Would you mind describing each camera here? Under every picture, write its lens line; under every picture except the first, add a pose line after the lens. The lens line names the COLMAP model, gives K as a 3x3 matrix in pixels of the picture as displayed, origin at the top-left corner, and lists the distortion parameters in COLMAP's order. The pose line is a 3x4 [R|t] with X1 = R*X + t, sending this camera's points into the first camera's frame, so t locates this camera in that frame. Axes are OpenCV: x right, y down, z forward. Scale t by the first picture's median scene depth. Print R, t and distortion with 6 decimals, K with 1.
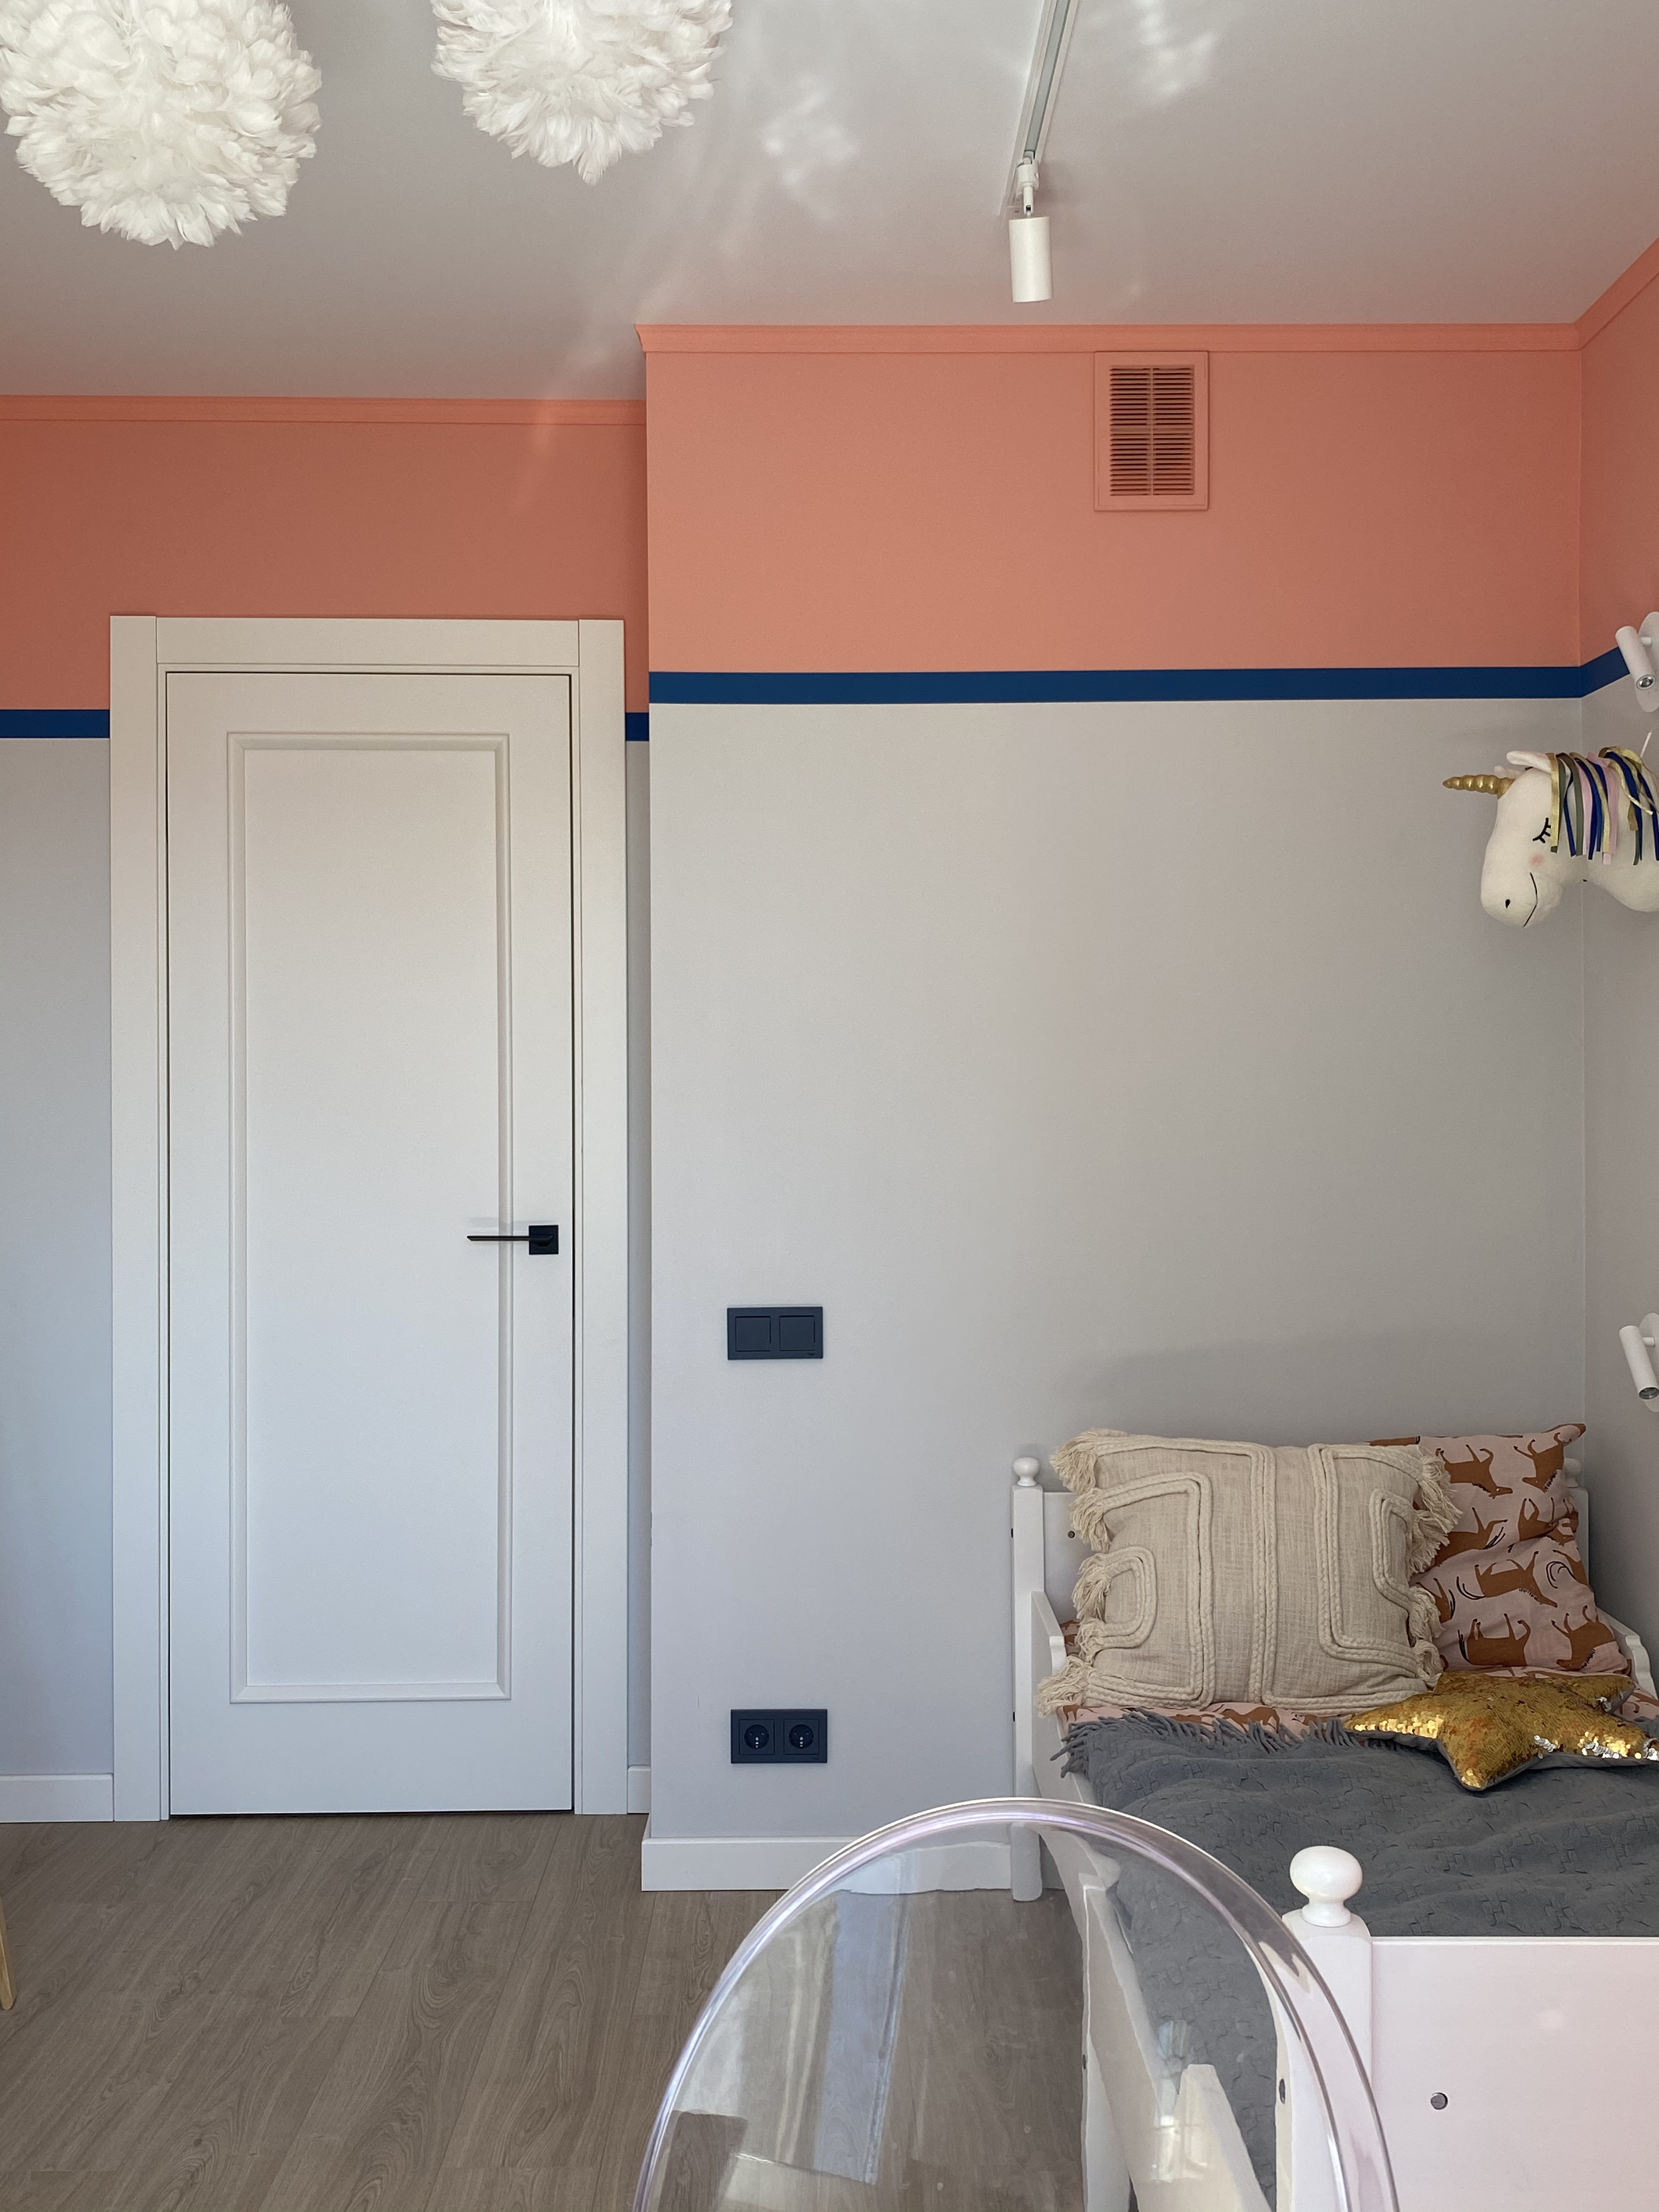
lens RADIAL K [[2170.3, 0, 829.5], [0, 2170.3, 1106.0], [0, 0, 1]] dist [-0.006690, -0.000905]
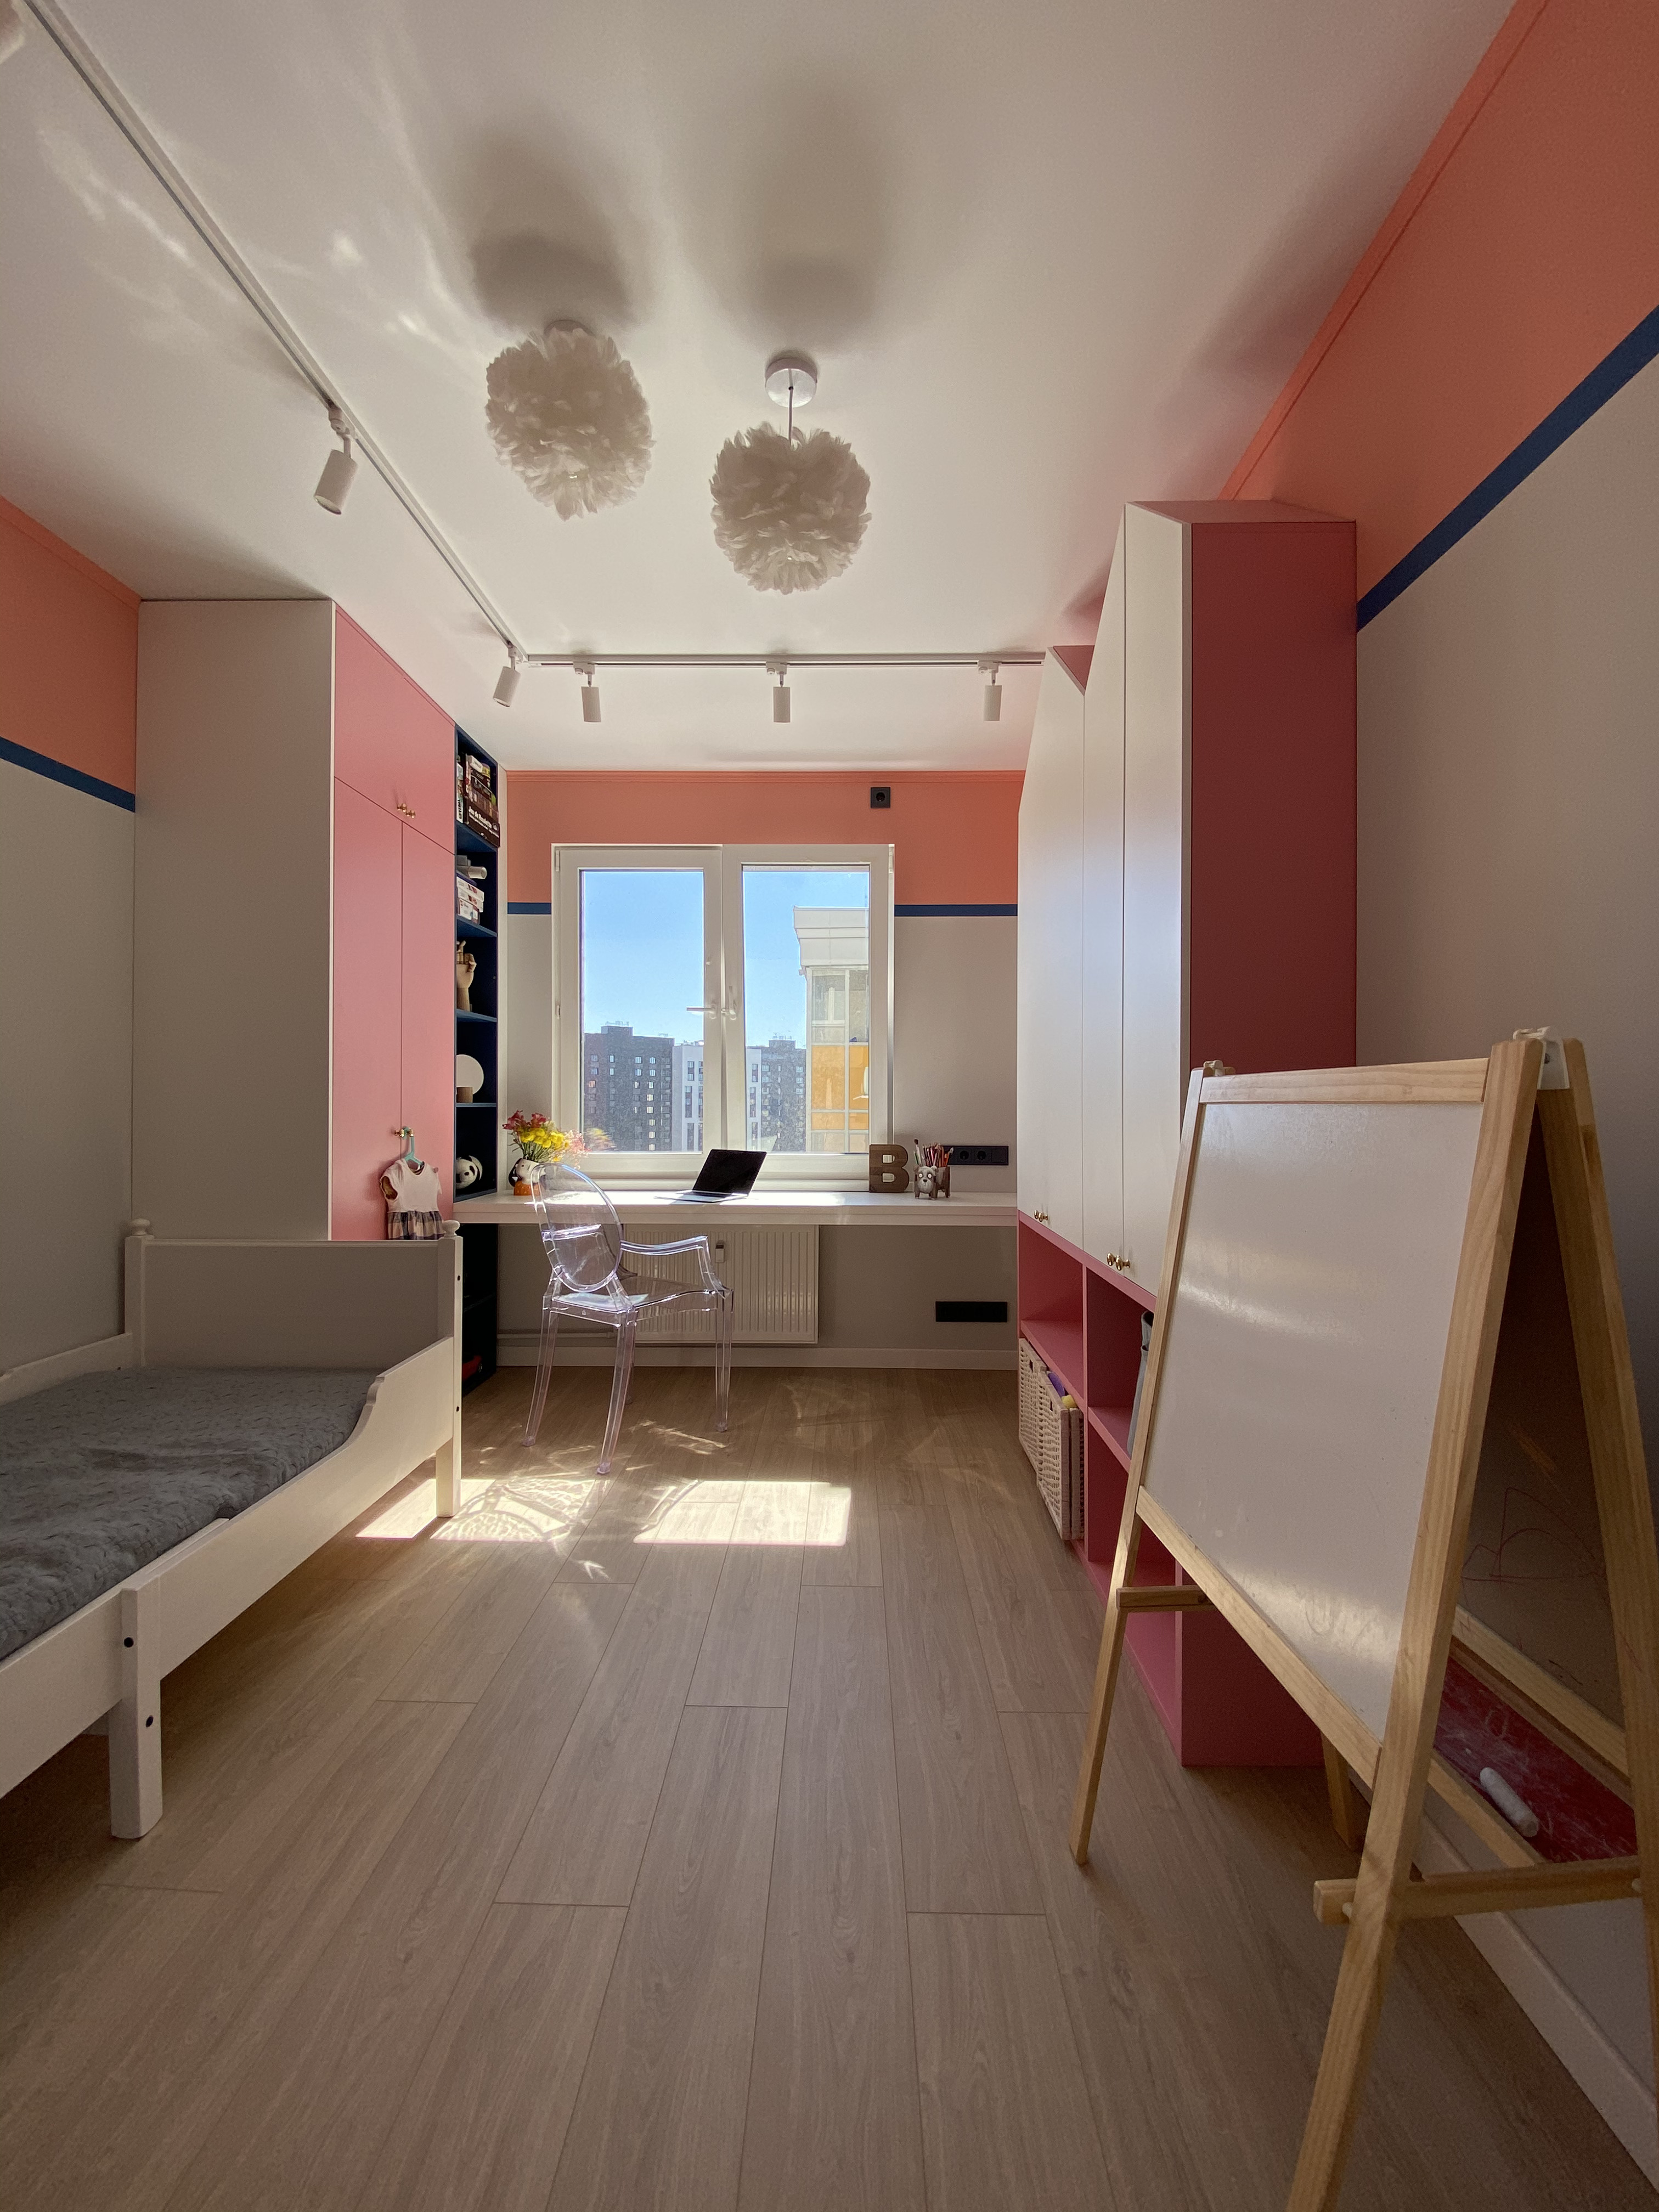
lens RADIAL K [[895.2, 0, 862.5], [0, 895.2, 1108.5], [0, 0, 1]] dist [-0.032364, -0.000117]
pose [[-0.999973, -0.003519, -0.006444, -0.249697], [-0.003534, 0.999991, 0.002306, 0.046412], [0.006436, 0.002328, -0.999977, 1.219216]]
